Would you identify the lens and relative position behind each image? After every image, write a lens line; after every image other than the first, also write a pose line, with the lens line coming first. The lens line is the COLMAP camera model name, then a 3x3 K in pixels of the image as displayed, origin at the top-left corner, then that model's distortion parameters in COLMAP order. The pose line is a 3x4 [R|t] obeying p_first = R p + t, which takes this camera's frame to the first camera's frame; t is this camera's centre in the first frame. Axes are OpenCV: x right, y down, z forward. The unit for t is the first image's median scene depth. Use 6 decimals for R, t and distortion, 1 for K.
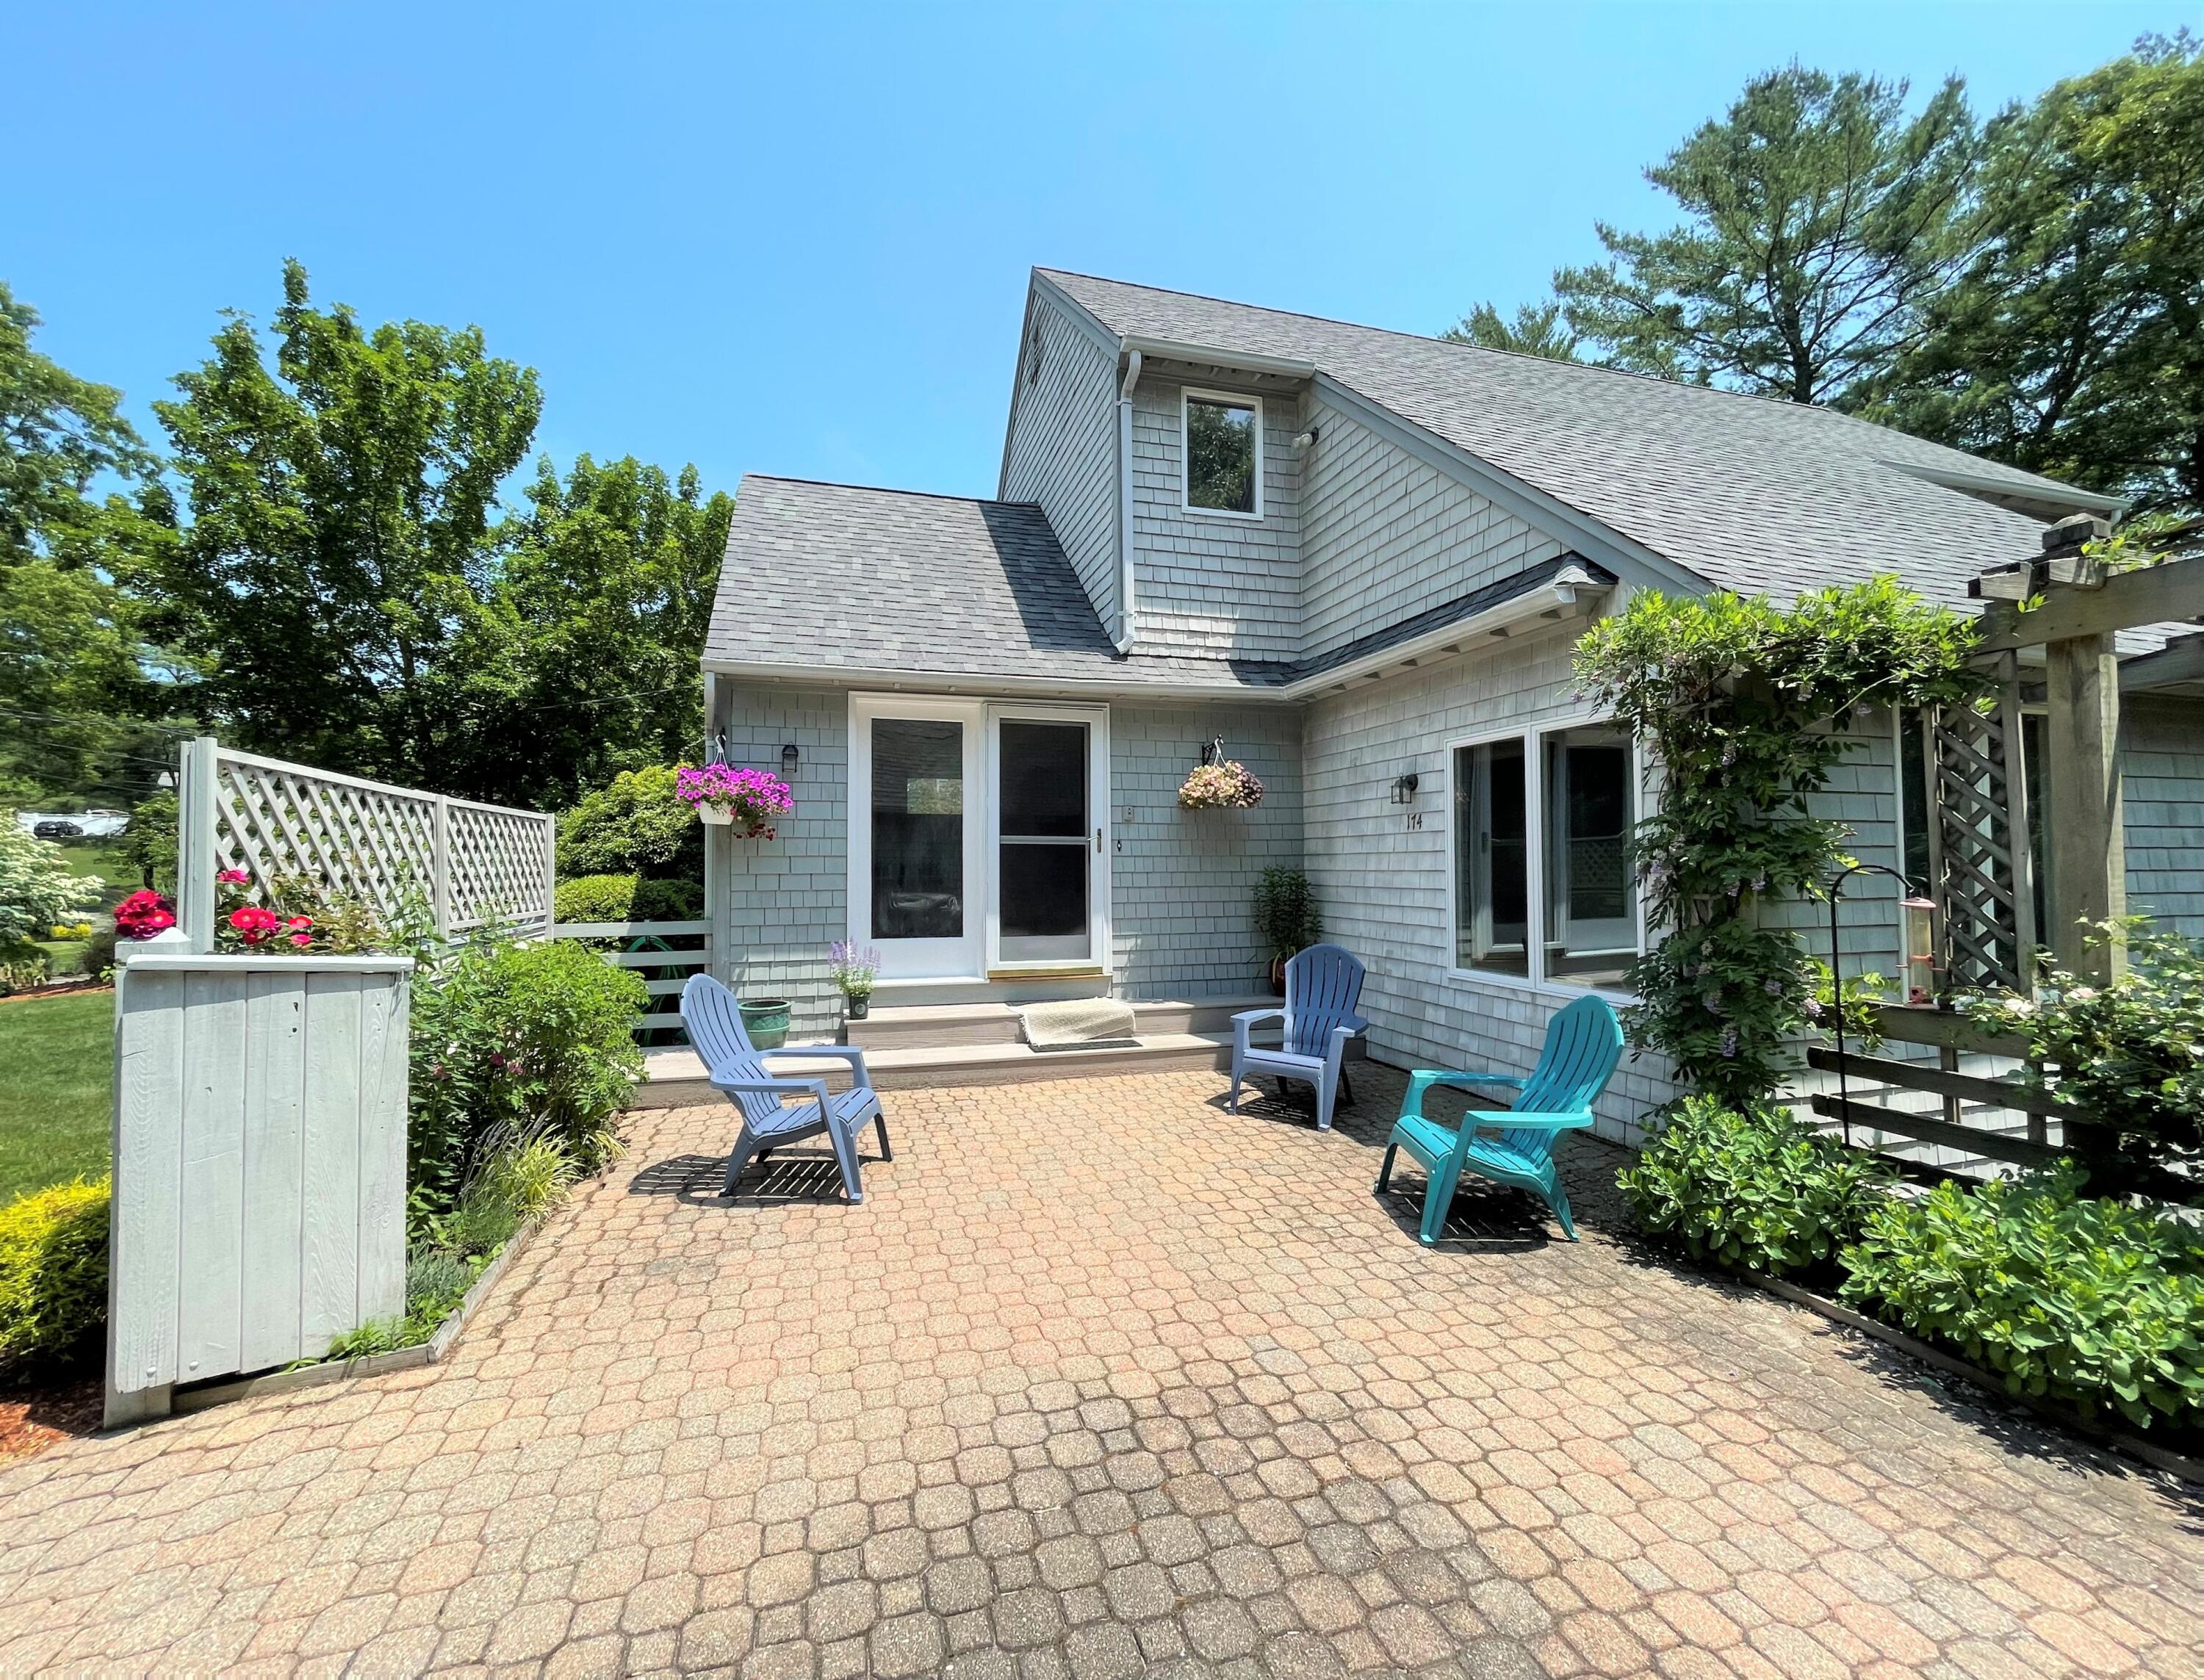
lens RADIAL K [[917.2, 0, 1090.6], [0, 917.2, 836.7], [0, 0, 1]] dist [0.000002, 0.000021]
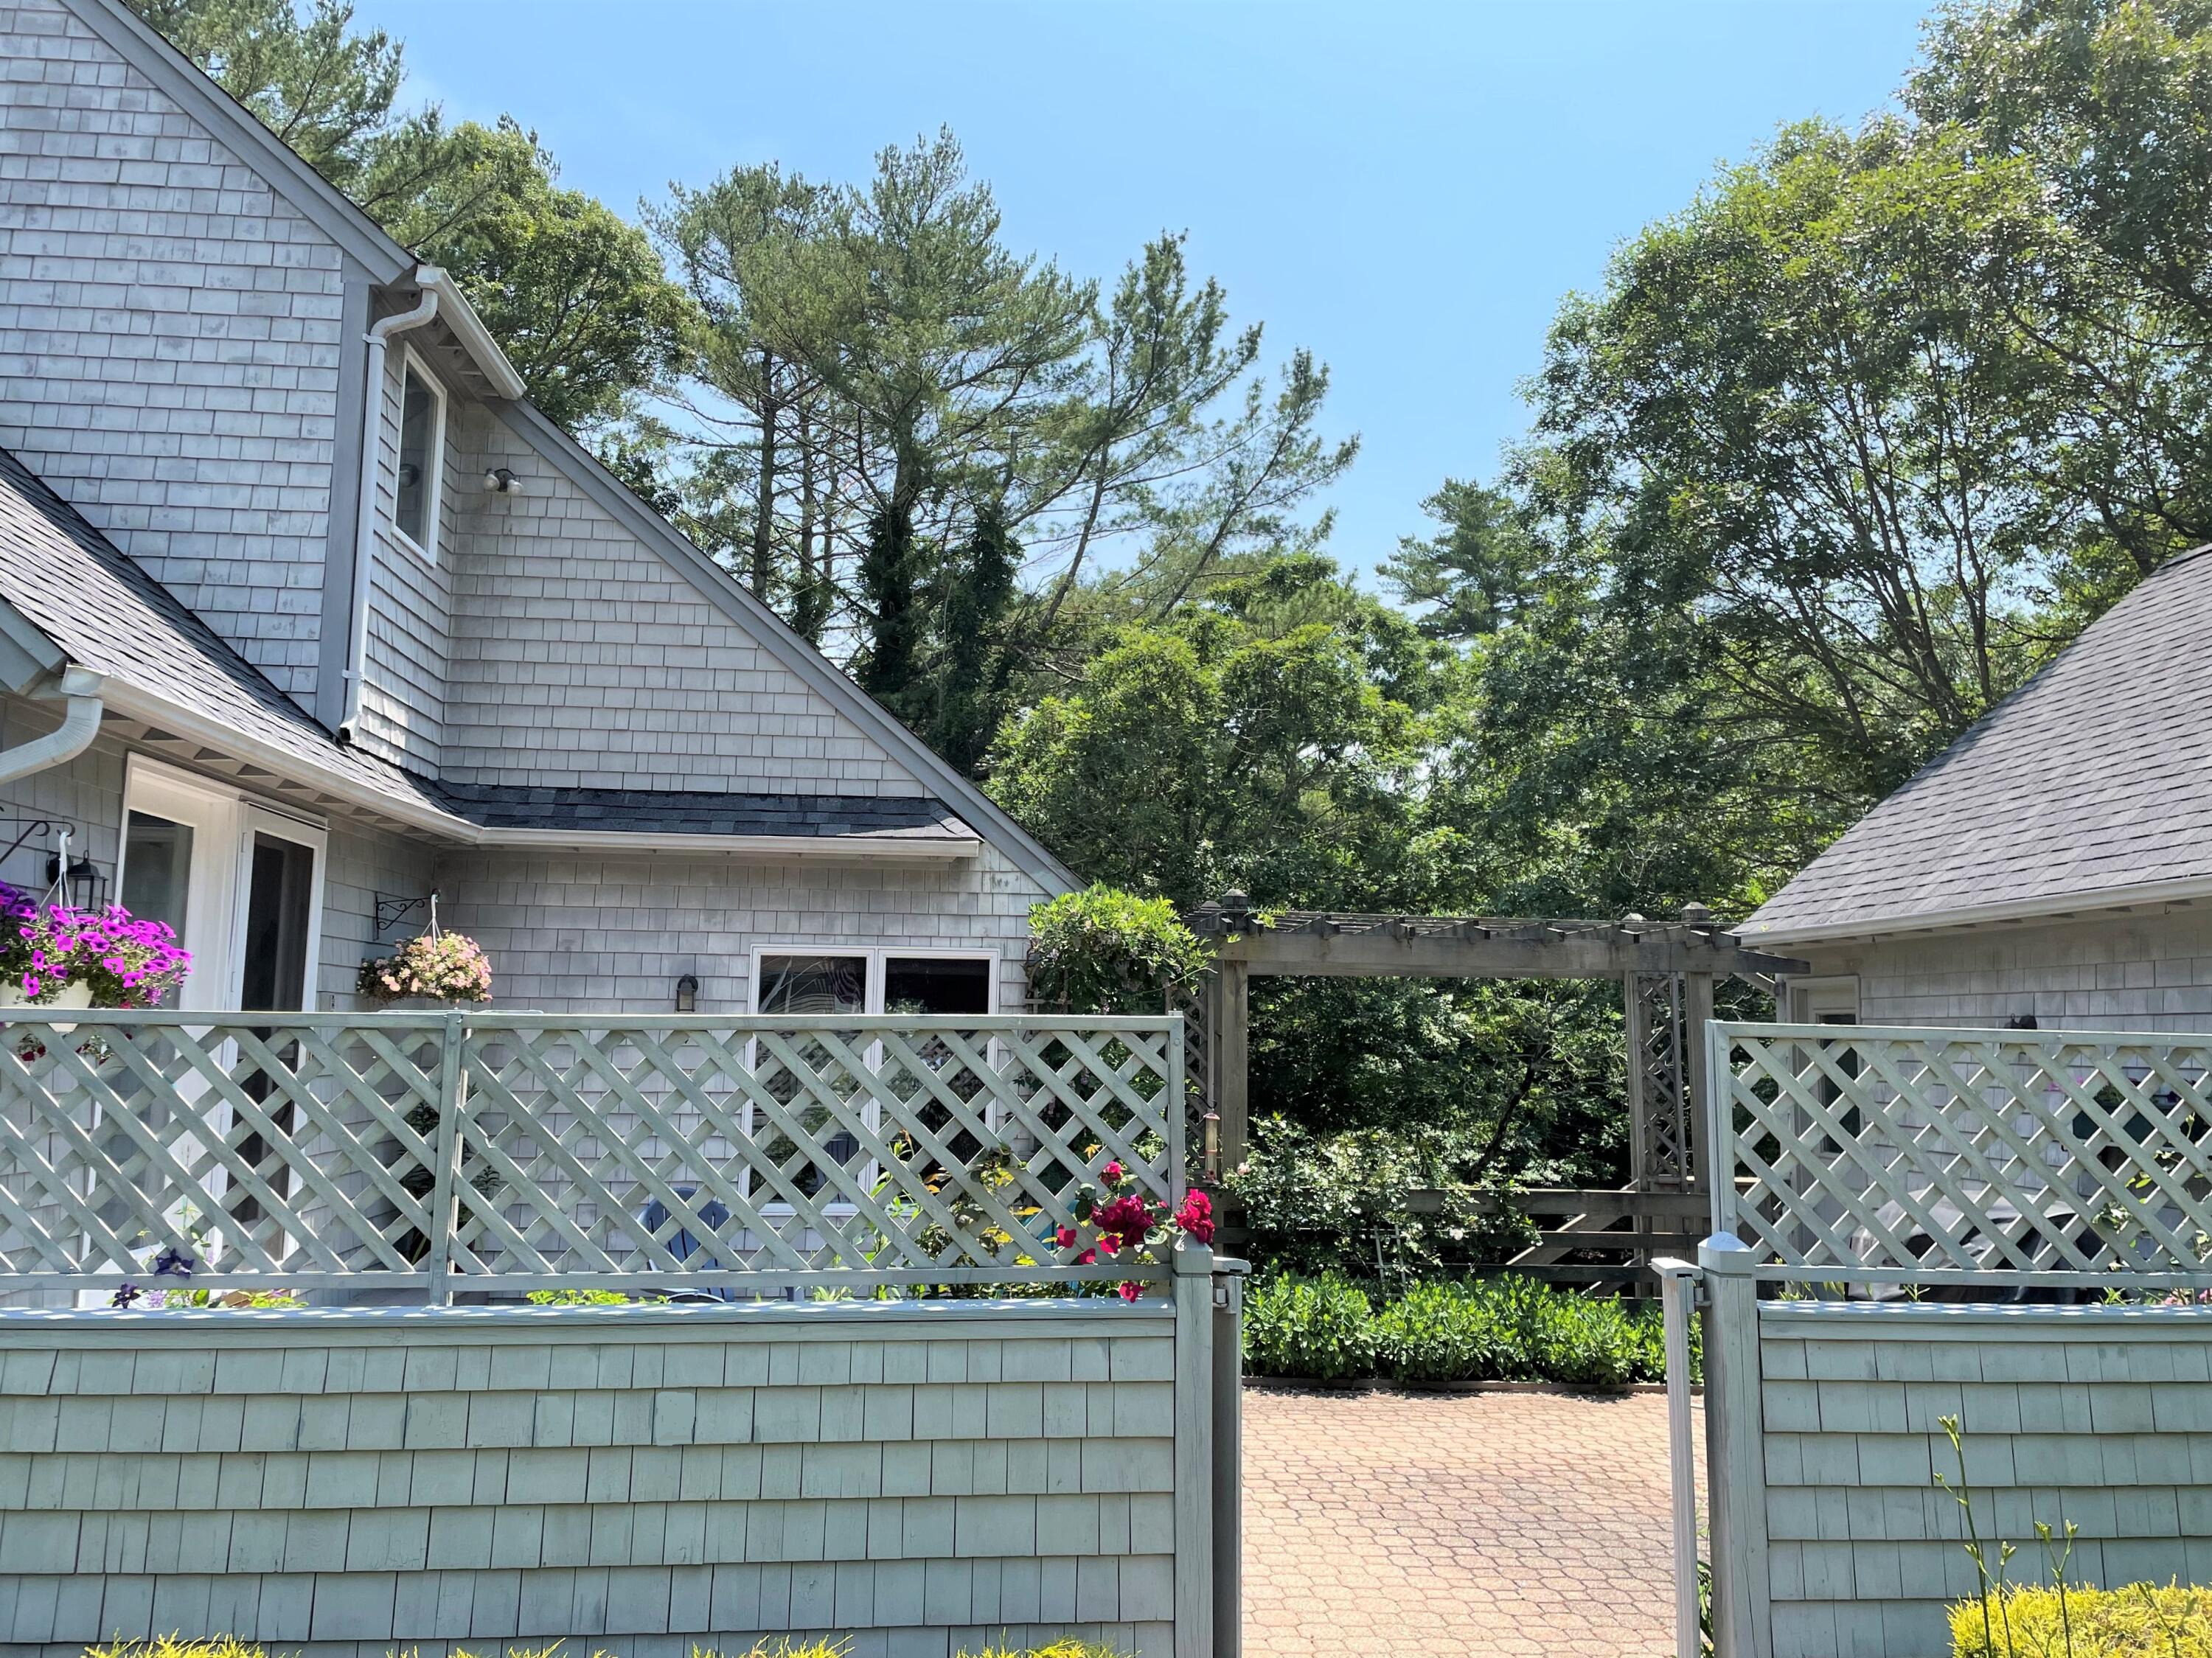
lens RADIAL K [[1667.2, 0, 1105.3], [0, 1667.2, 824.0], [0, 0, 1]] dist [0.037662, -0.007706]
pose [[0.199051, 0.131885, 0.971074, -2.211442], [-0.050190, 0.990975, -0.124300, -0.069215], [-0.978703, -0.023996, 0.203874, 0.635638]]
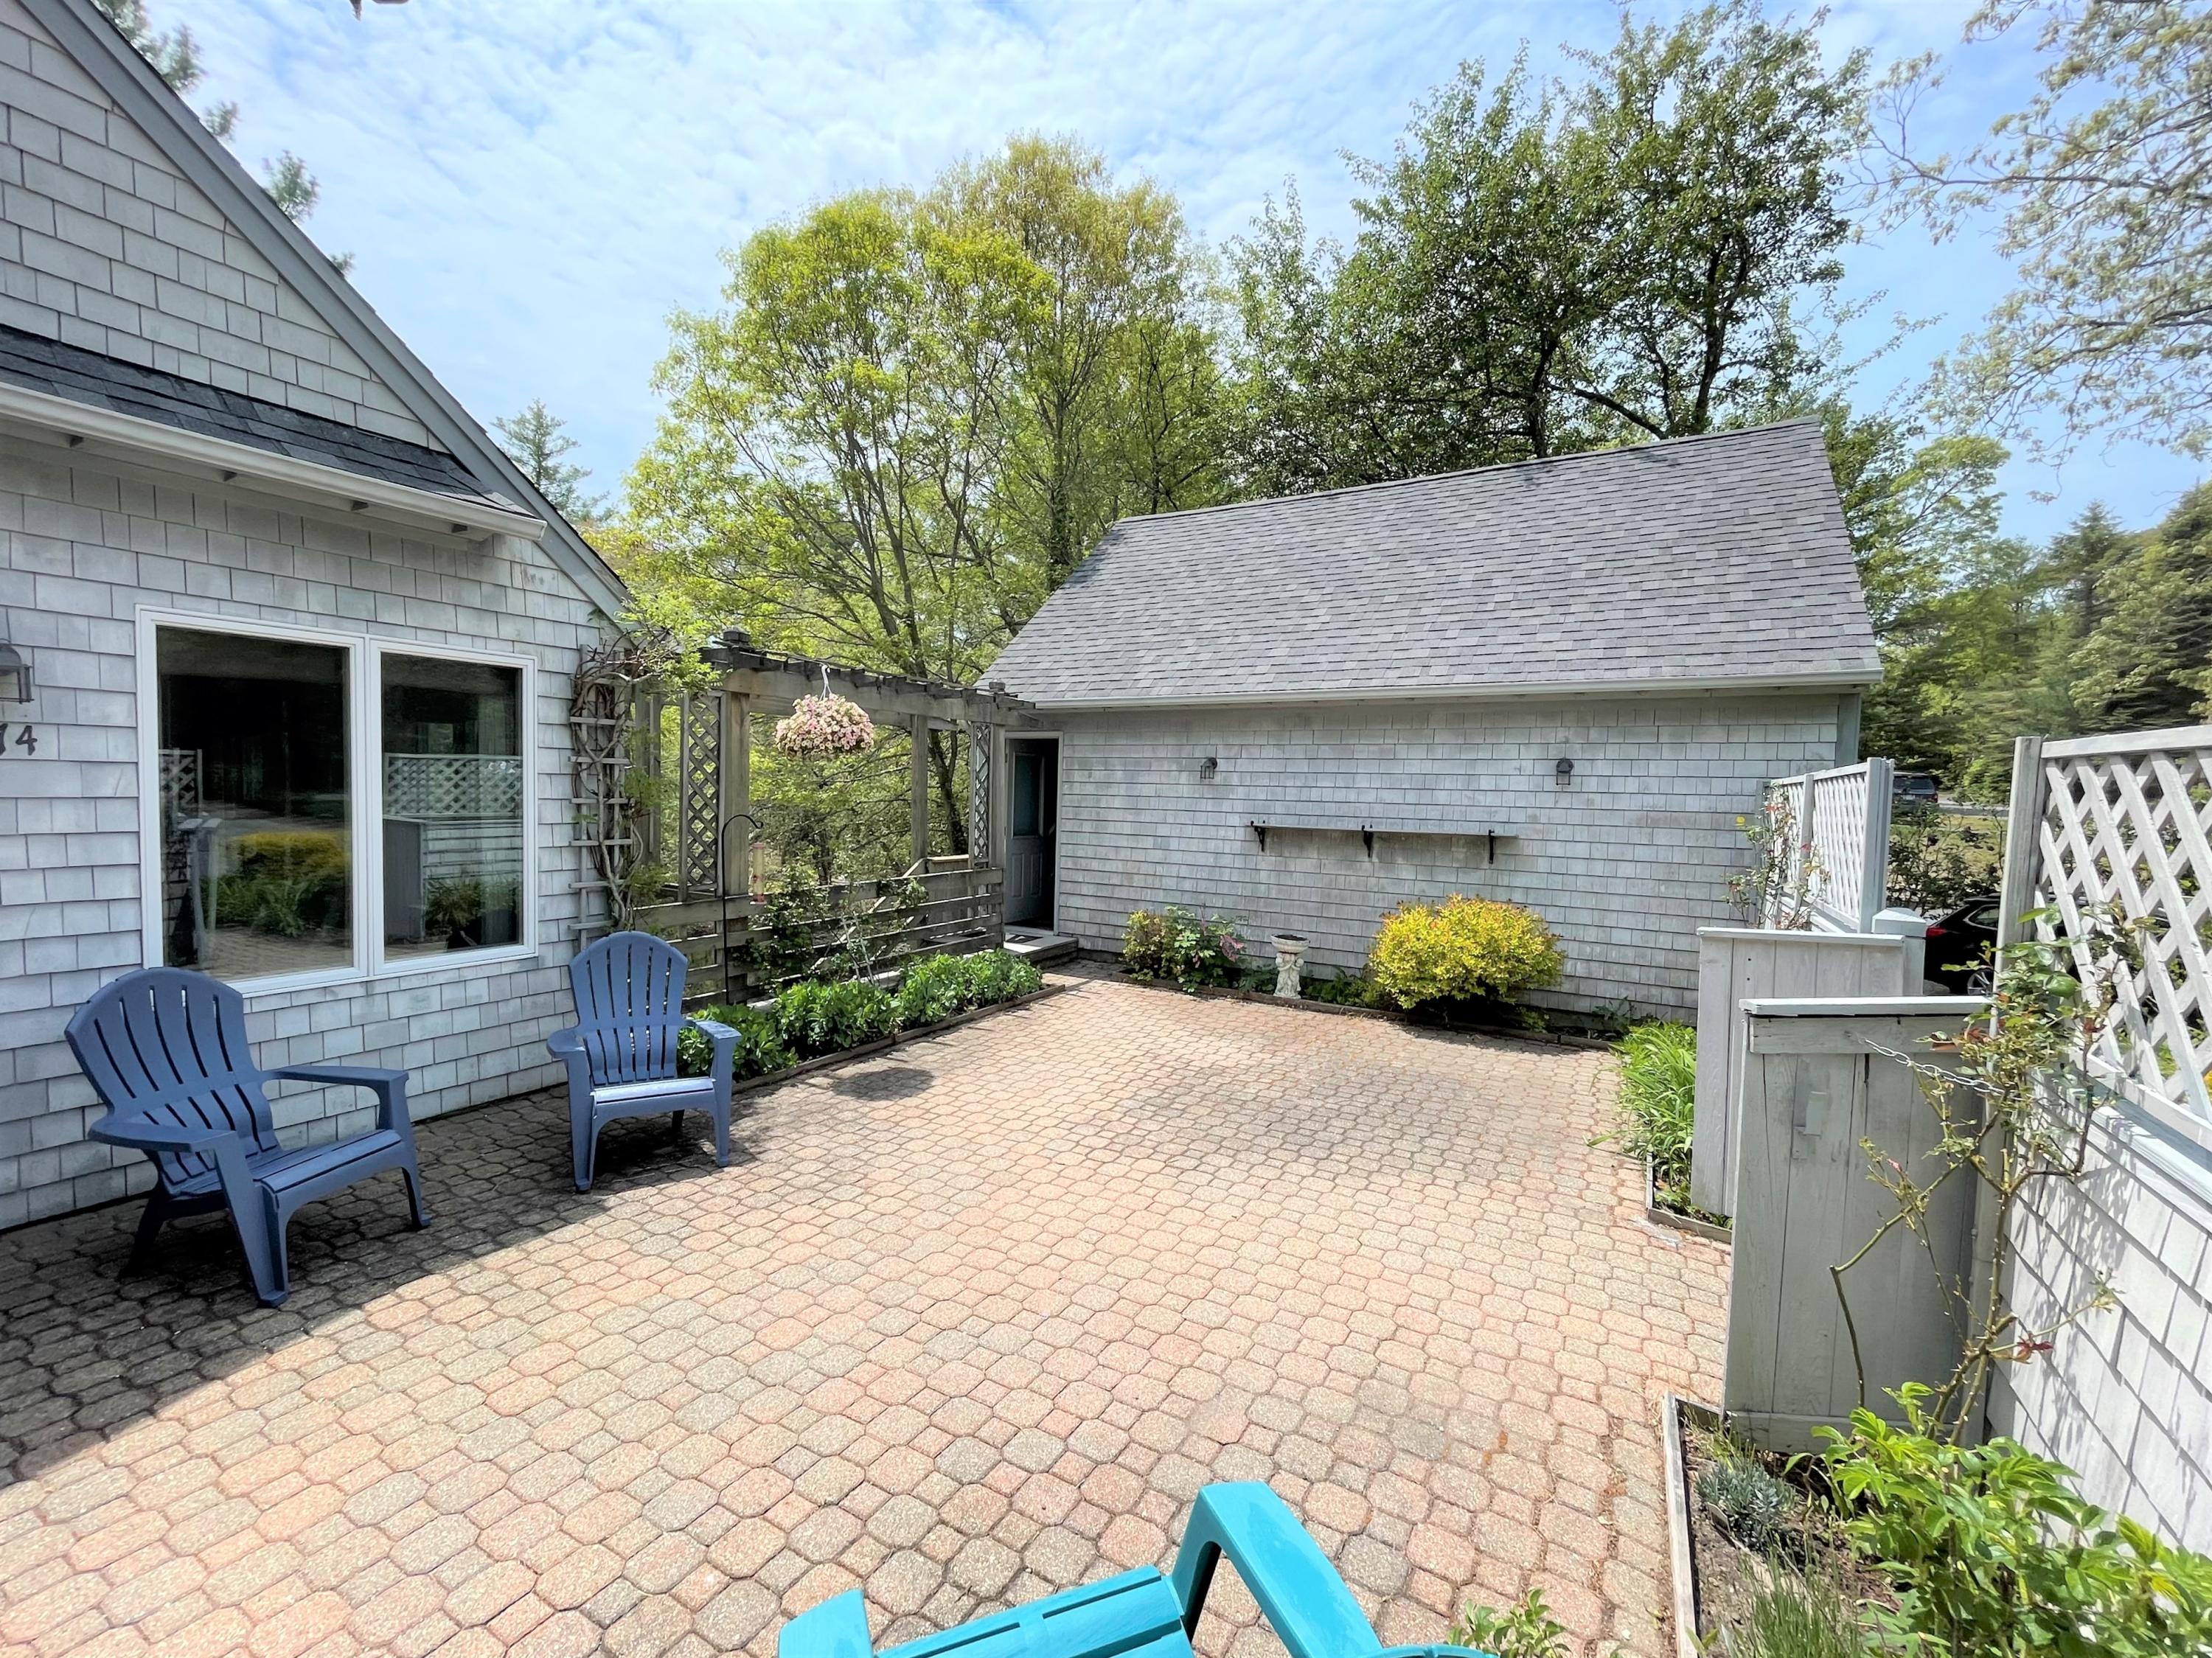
lens RADIAL K [[907.4, 0, 1102.3], [0, 907.4, 832.4], [0, 0, 1]] dist [-0.001006, -0.000496]
pose [[-0.685427, -0.045772, 0.726701, -0.856358], [-0.043036, 0.998824, 0.022320, -0.003883], [-0.726869, -0.015976, -0.686591, 1.823943]]
